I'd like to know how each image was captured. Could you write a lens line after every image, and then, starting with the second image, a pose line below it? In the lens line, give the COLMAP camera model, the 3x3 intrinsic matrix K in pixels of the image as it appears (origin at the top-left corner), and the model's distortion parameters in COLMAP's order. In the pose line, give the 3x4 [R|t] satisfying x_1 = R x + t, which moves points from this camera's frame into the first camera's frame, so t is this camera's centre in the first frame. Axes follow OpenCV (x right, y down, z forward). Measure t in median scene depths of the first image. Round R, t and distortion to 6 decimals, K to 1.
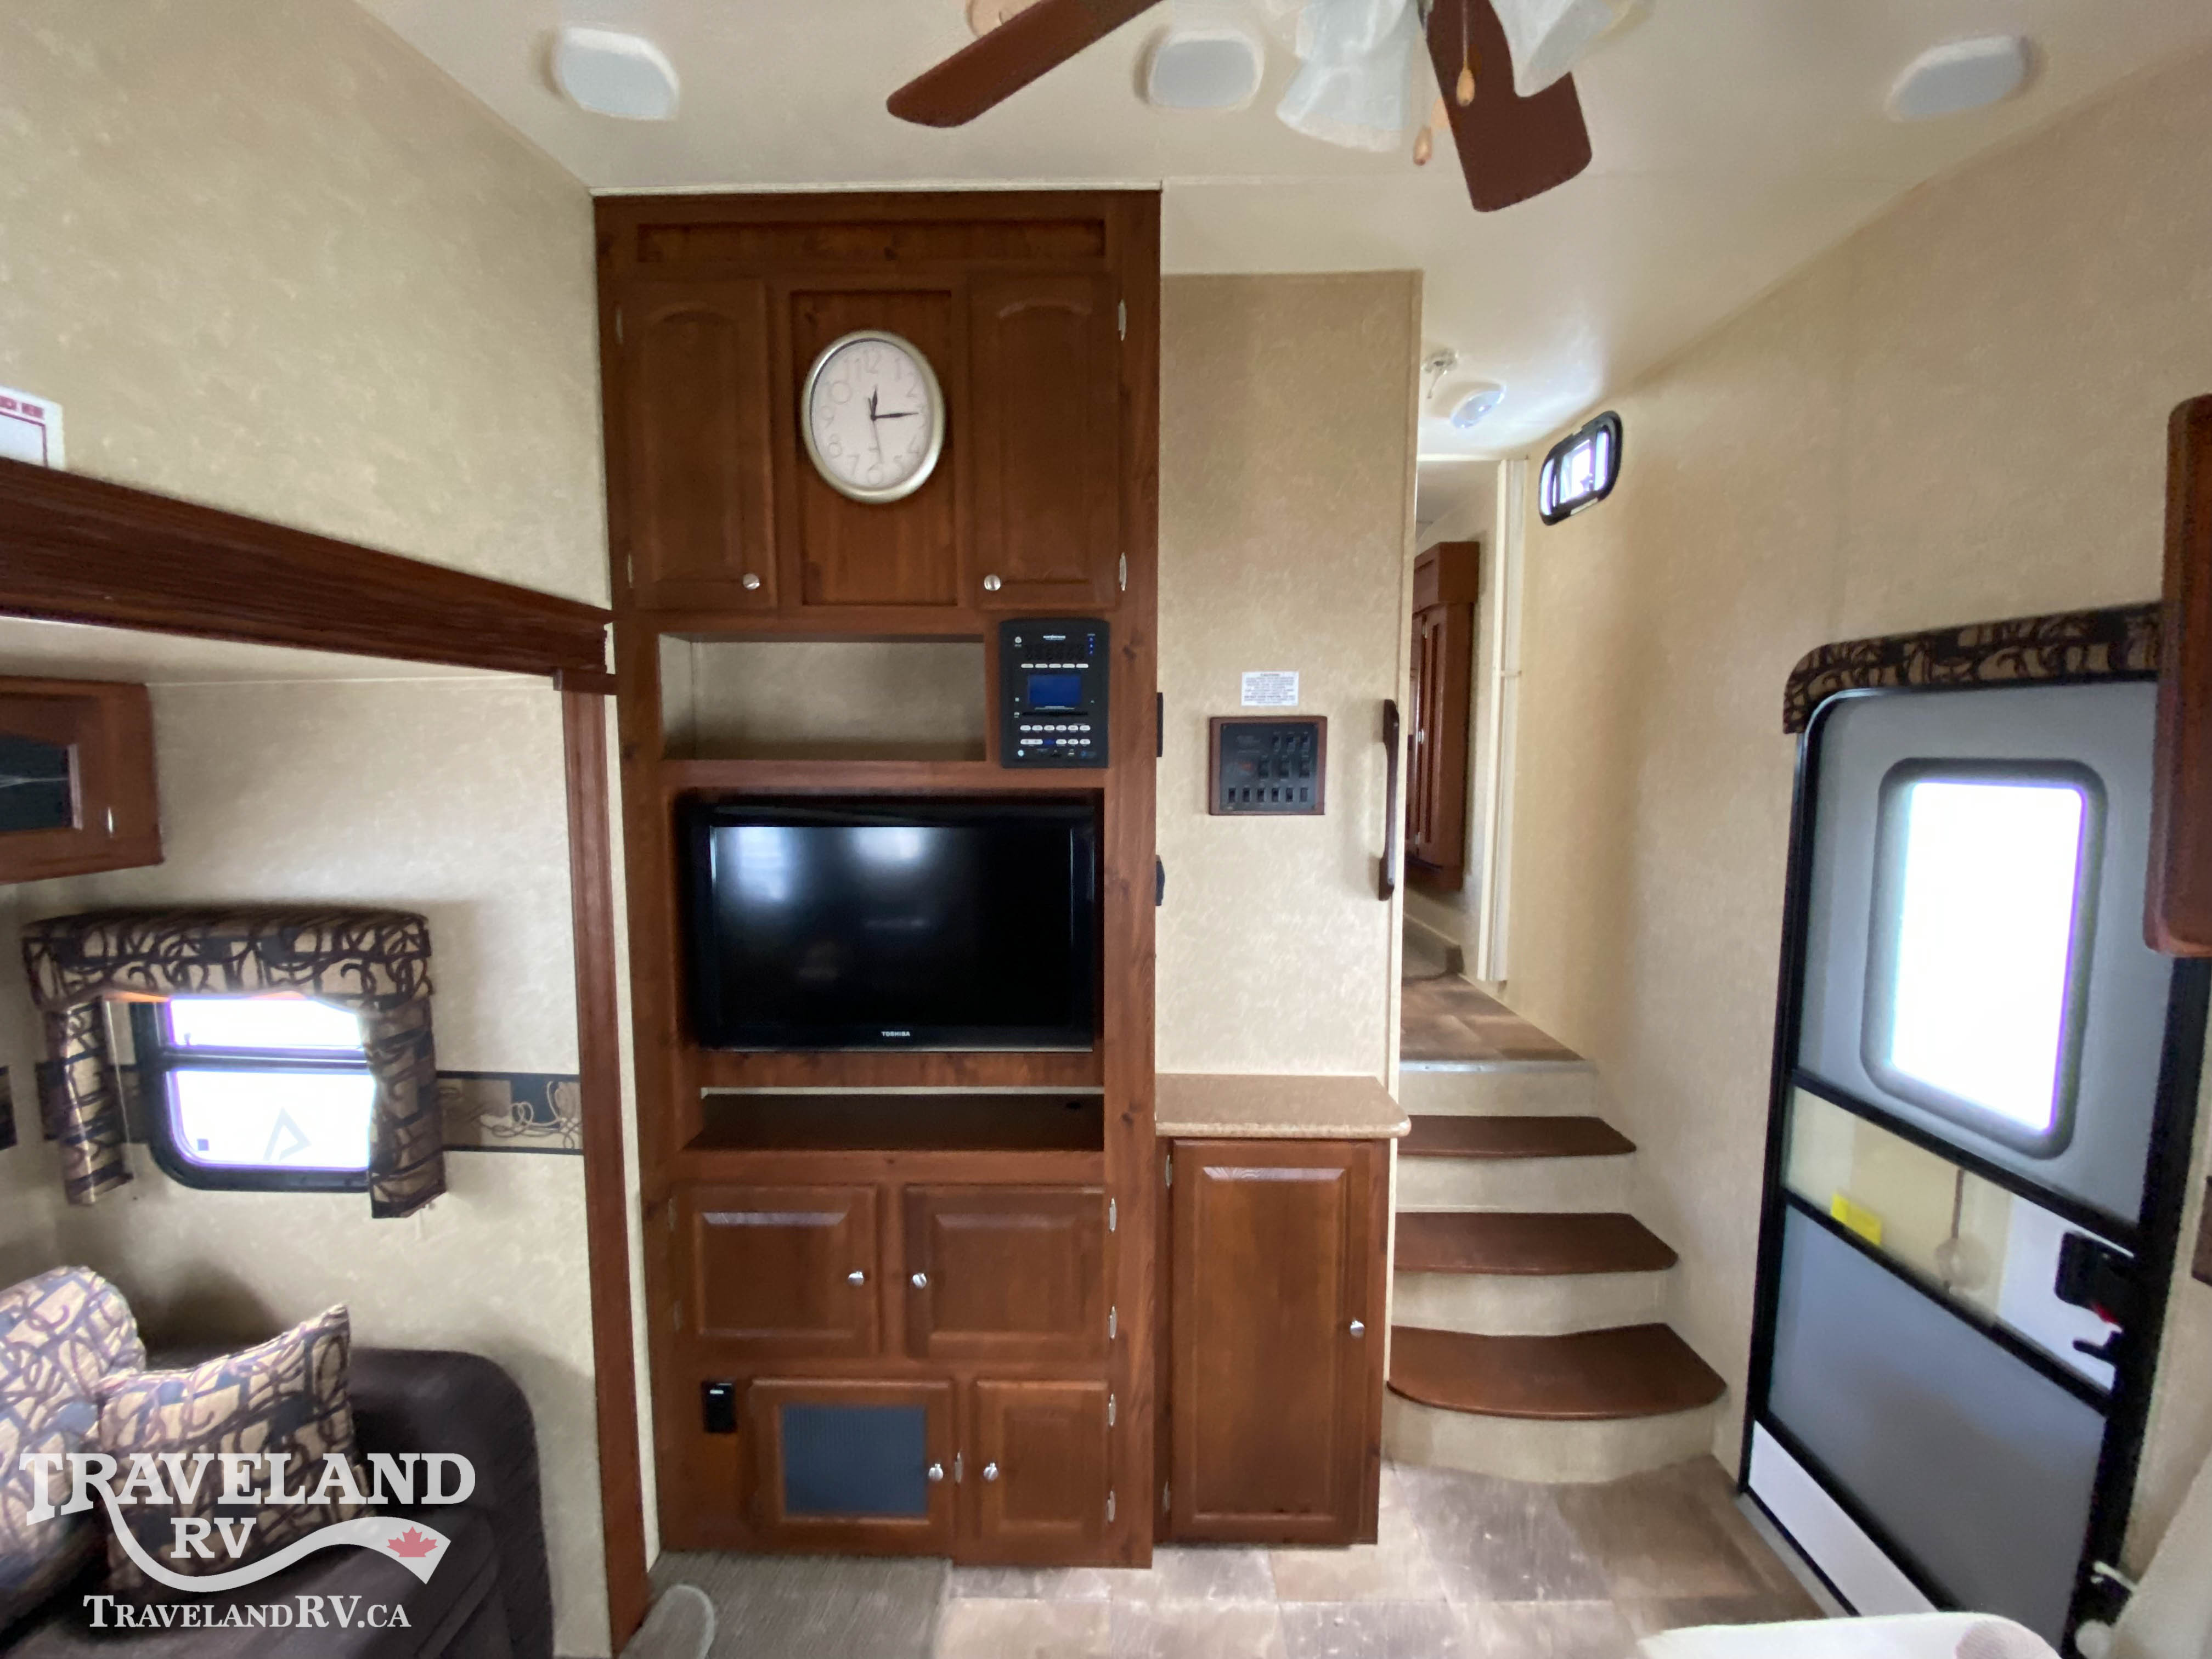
lens RADIAL K [[903.0, 0, 1091.6], [0, 903.0, 822.5], [0, 0, 1]] dist [0.010705, -0.015922]
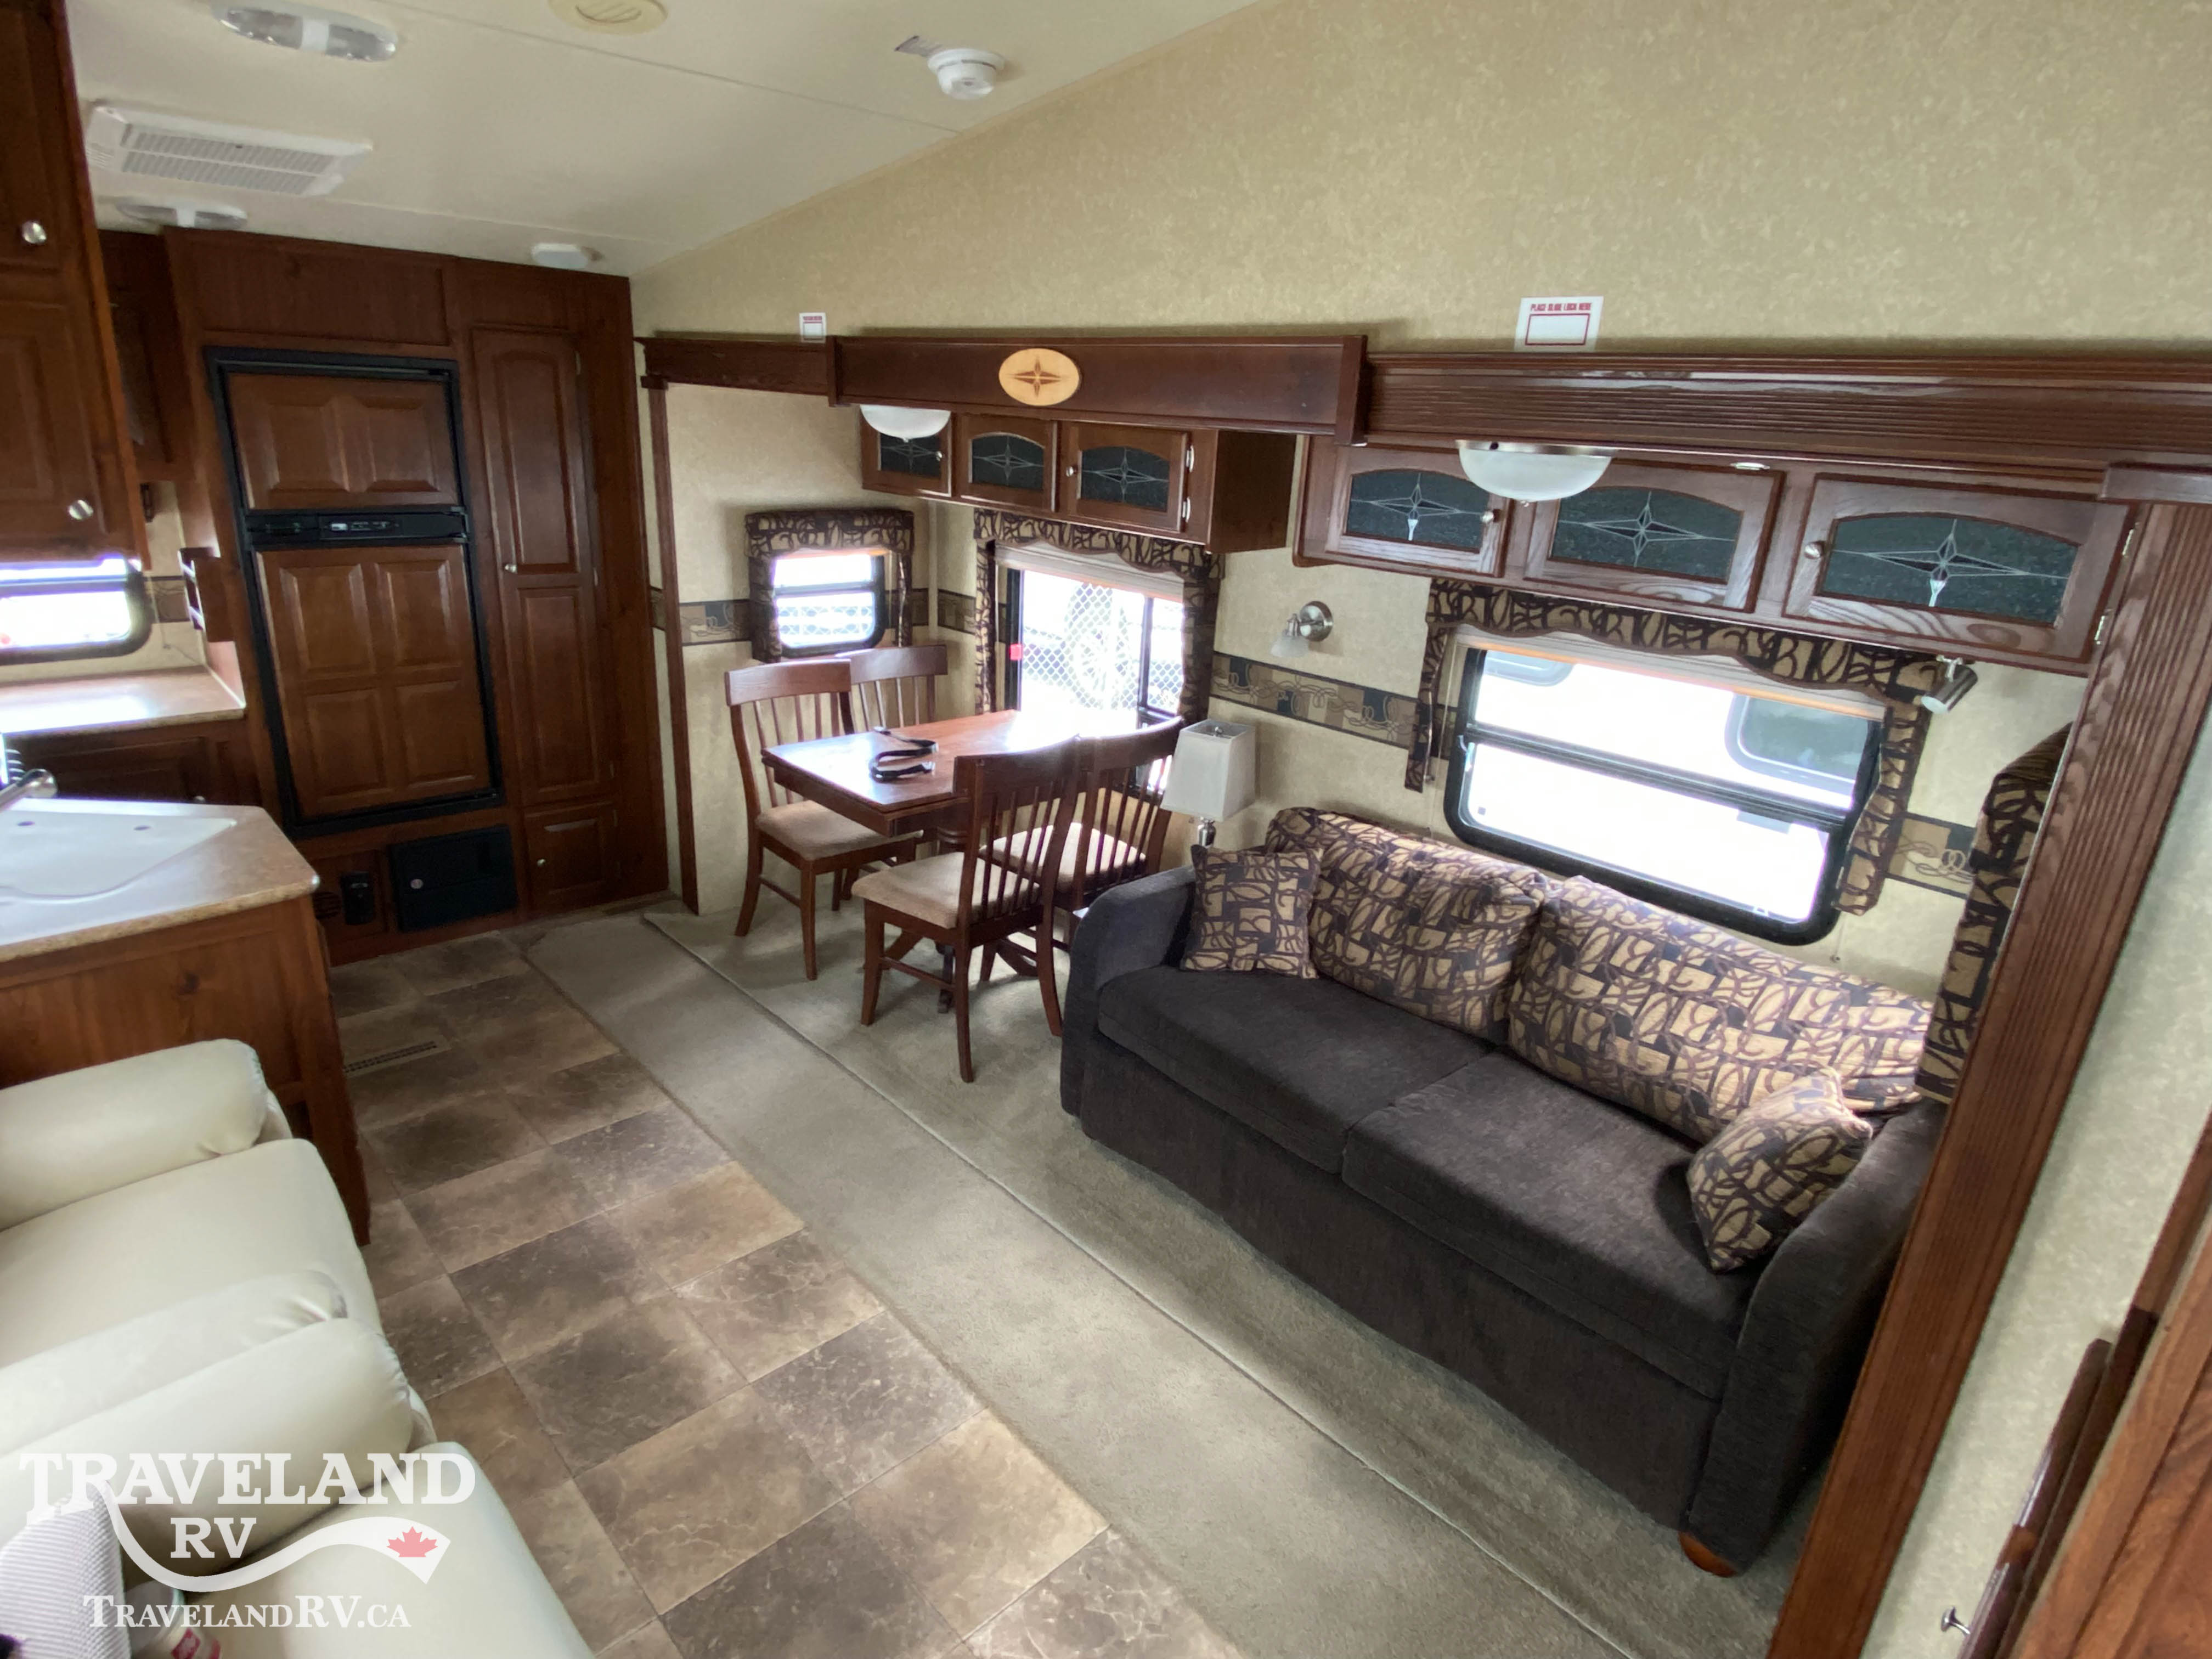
lens RADIAL K [[1182.1, 0, 1089.5], [0, 1182.1, 820.5], [0, 0, 1]] dist [0.046225, -0.048480]
pose [[-0.711286, 0.189086, -0.676993, 0.504248], [-0.113906, 0.919401, 0.376468, -0.143119], [0.693612, 0.344890, -0.632418, 0.933230]]
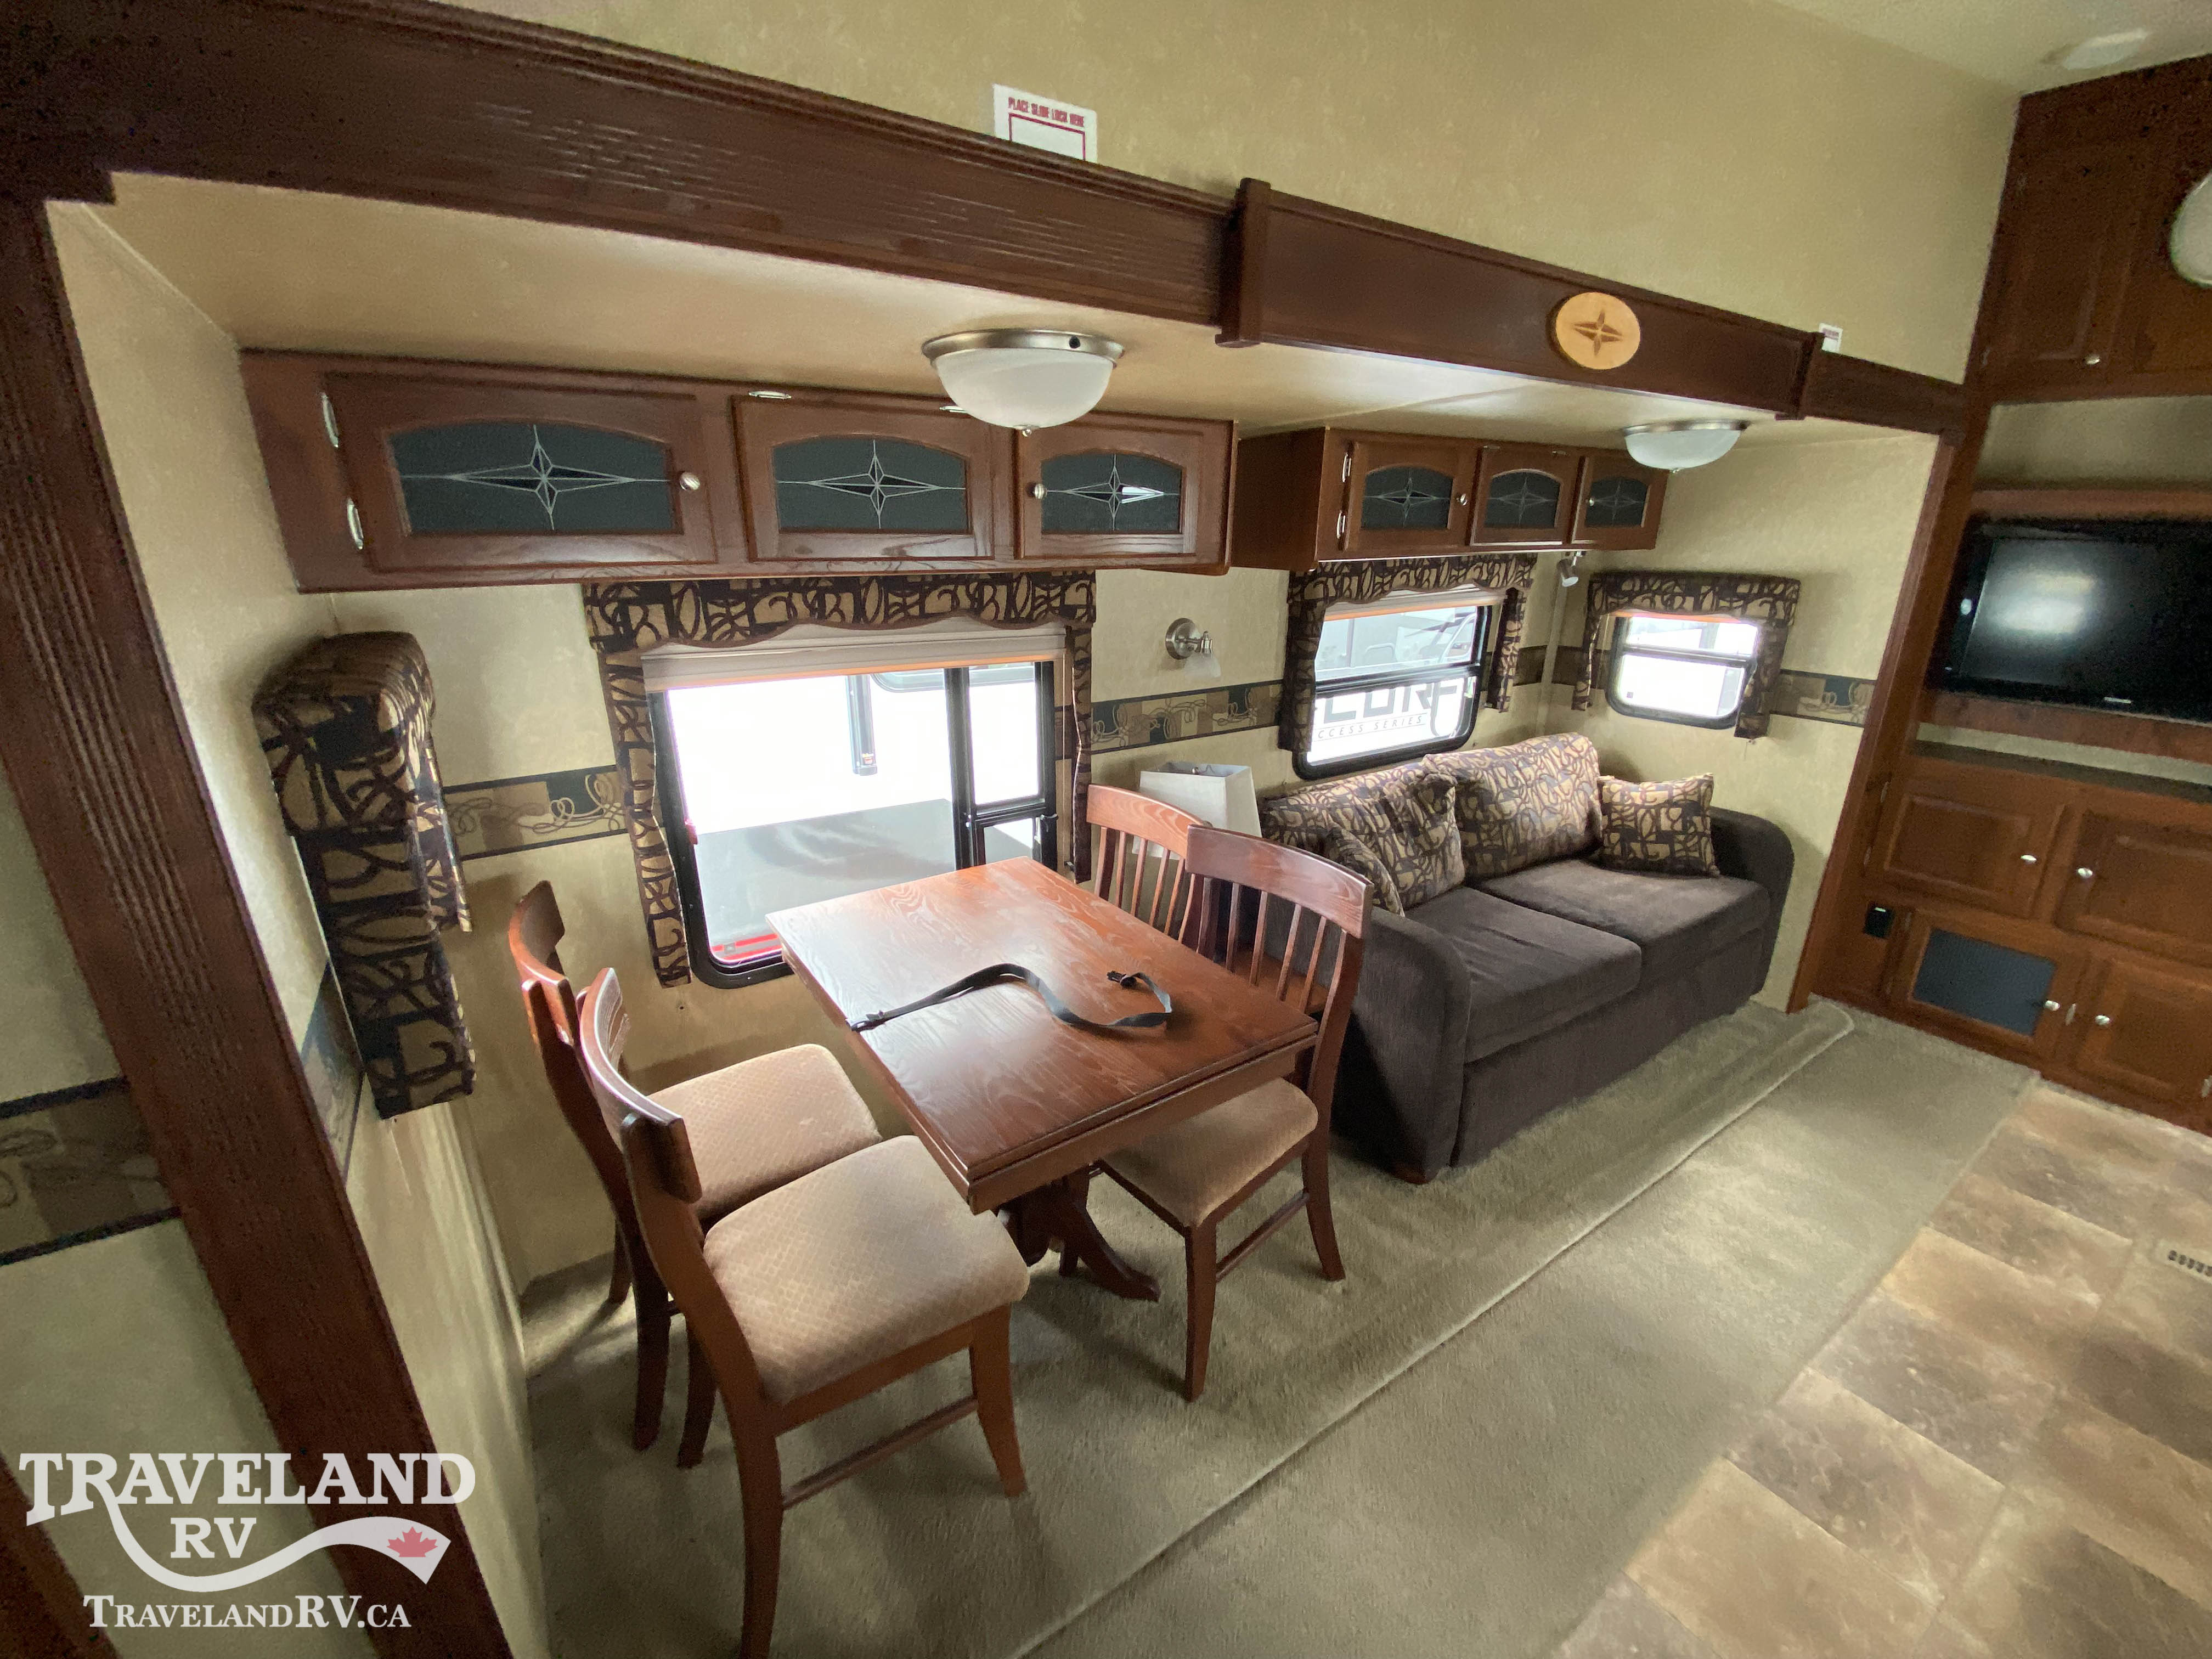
lens RADIAL K [[888.5, 0, 1098.5], [0, 888.5, 830.4], [0, 0, 1]] dist [0.017375, -0.018513]
pose [[0.566782, 0.255557, -0.783230, -0.000837], [-0.057522, 0.960629, 0.271814, 0.157033], [0.821857, -0.109006, 0.559168, -1.074728]]
